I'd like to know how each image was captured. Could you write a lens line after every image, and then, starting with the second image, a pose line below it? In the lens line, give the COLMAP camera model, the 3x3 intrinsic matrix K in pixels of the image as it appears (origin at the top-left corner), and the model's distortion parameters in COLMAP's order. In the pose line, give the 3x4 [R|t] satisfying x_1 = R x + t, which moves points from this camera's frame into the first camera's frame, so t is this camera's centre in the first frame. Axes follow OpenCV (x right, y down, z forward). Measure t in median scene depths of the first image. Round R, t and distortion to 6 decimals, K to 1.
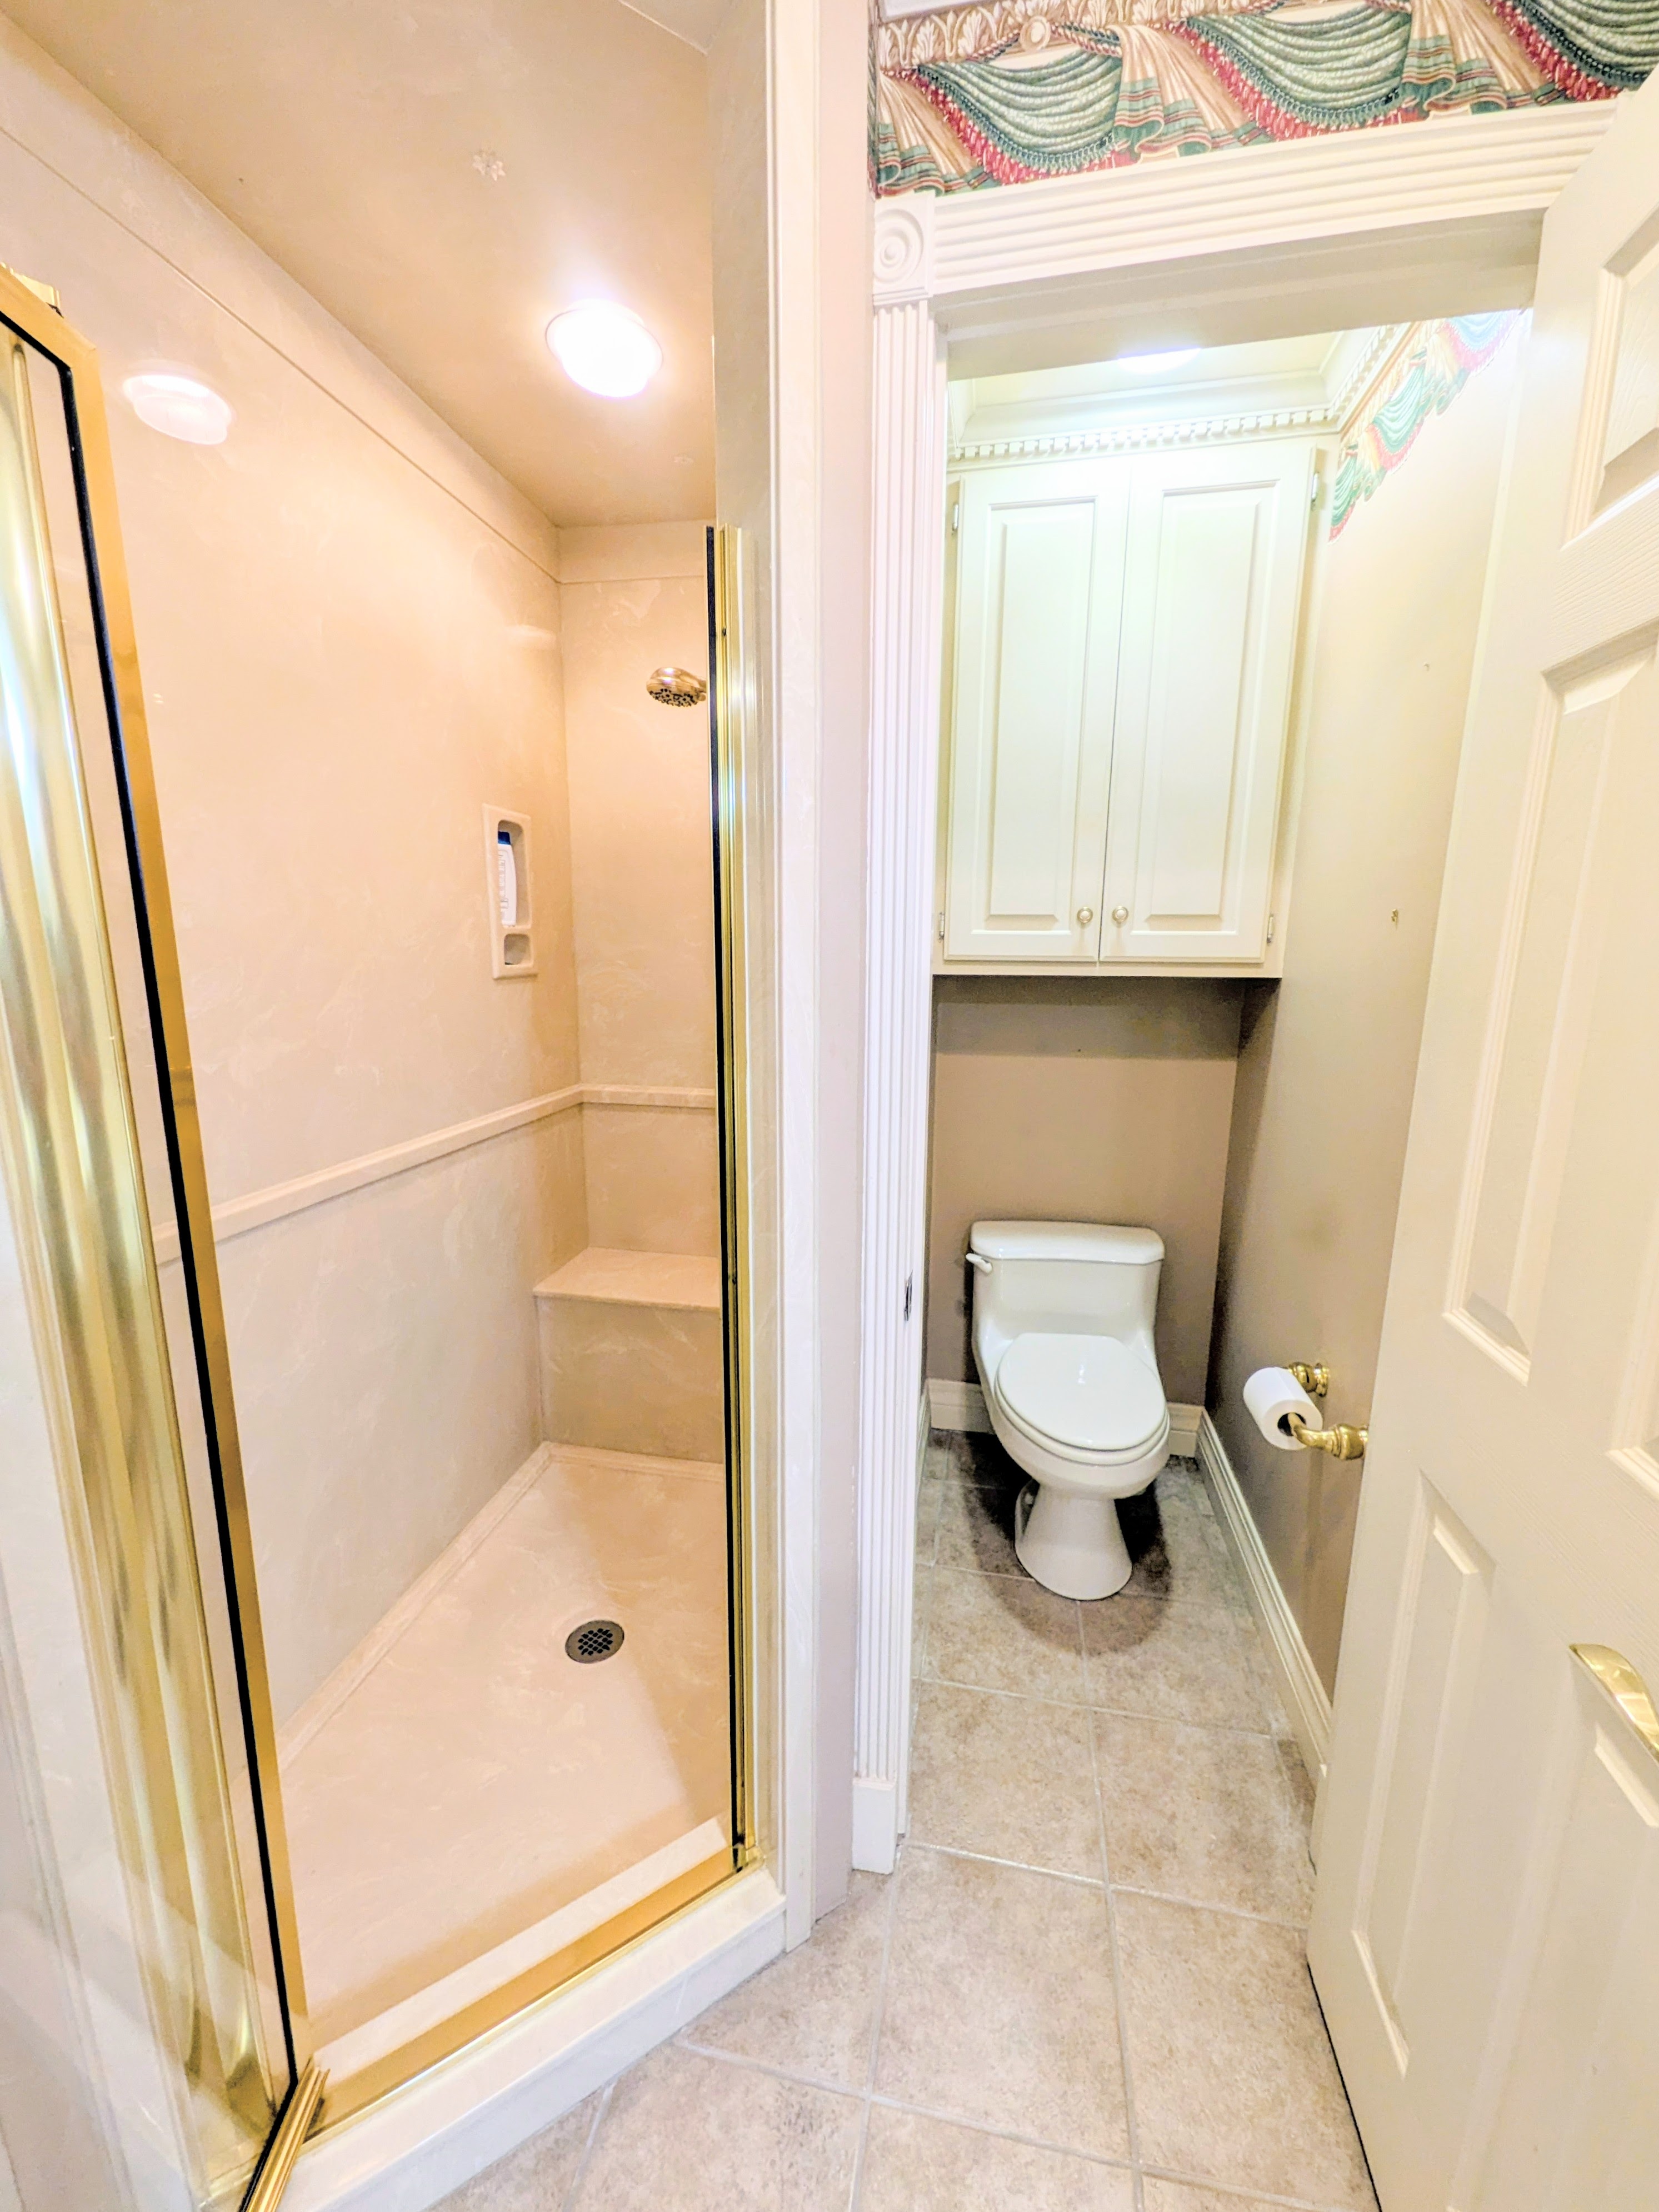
lens RADIAL K [[871.6, 0, 829.5], [0, 871.6, 1106.0], [0, 0, 1]] dist [0.003797, -0.000614]
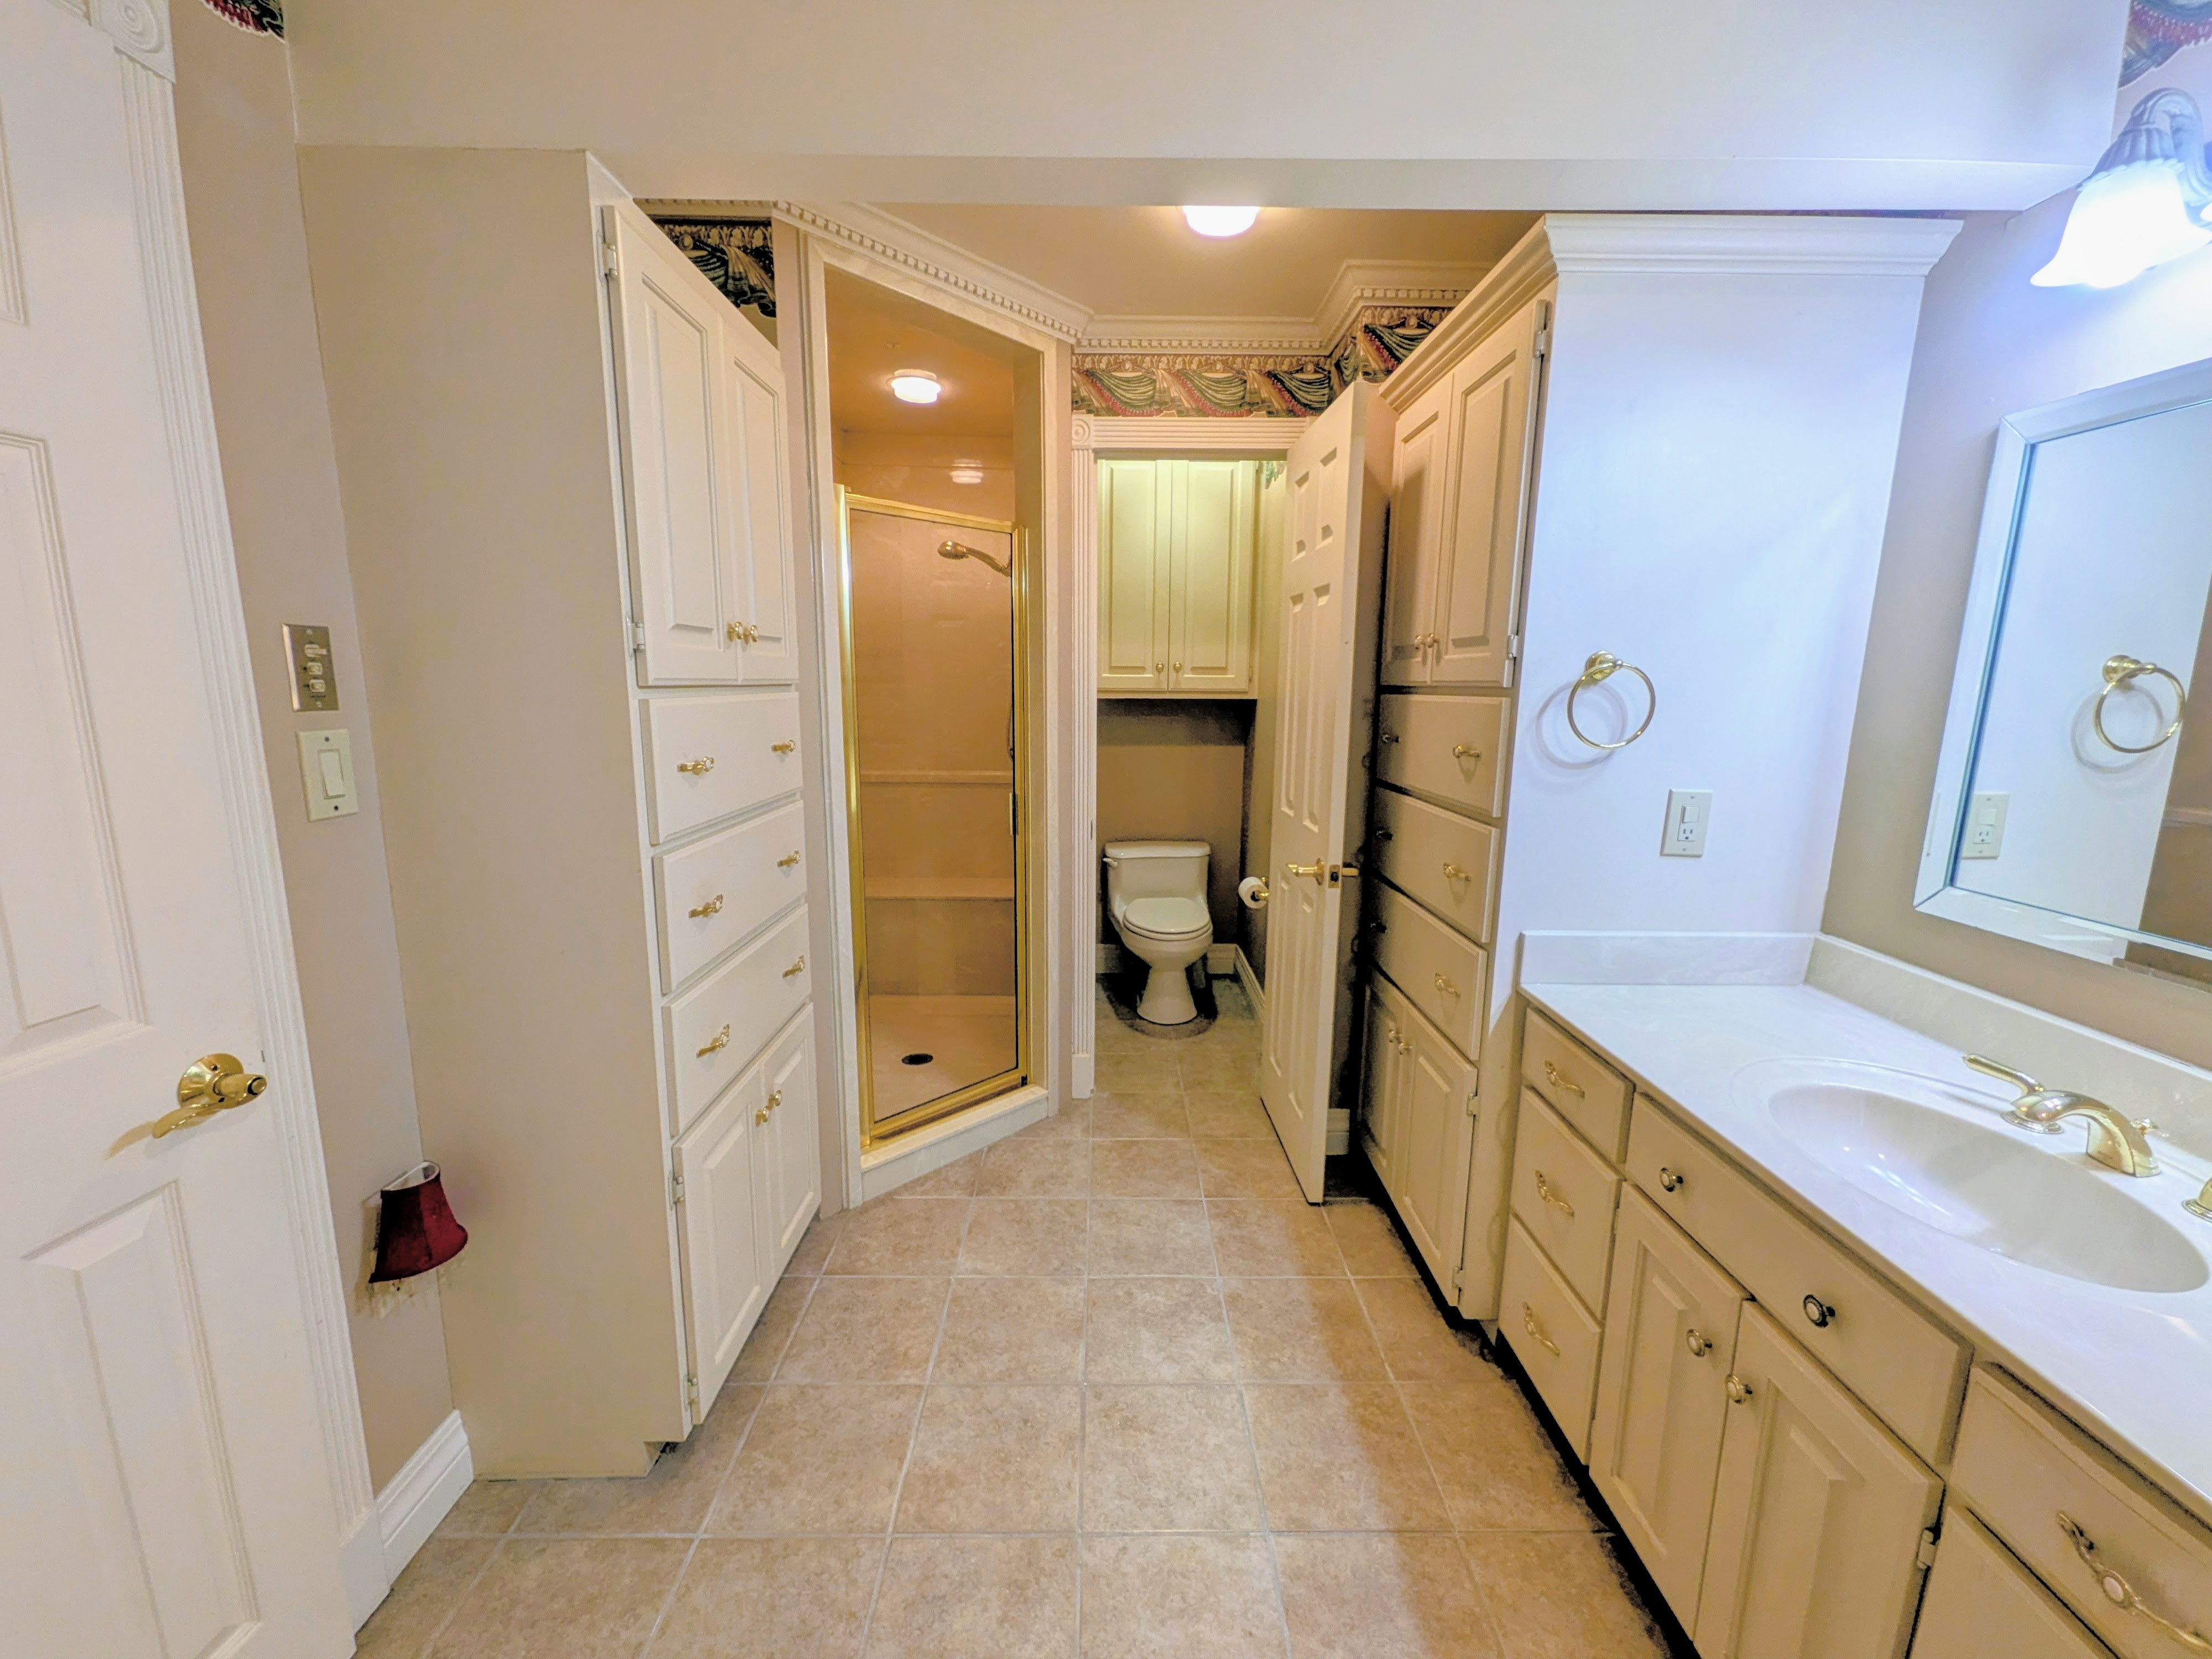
lens RADIAL K [[871.7, 0, 1109.1], [0, 871.7, 831.9], [0, 0, 1]] dist [0.003797, -0.000614]
pose [[0.978481, -0.034748, 0.203389, -0.224645], [0.037401, 0.999258, -0.009215, 0.160924], [-0.202918, 0.016624, 0.979055, -0.869762]]
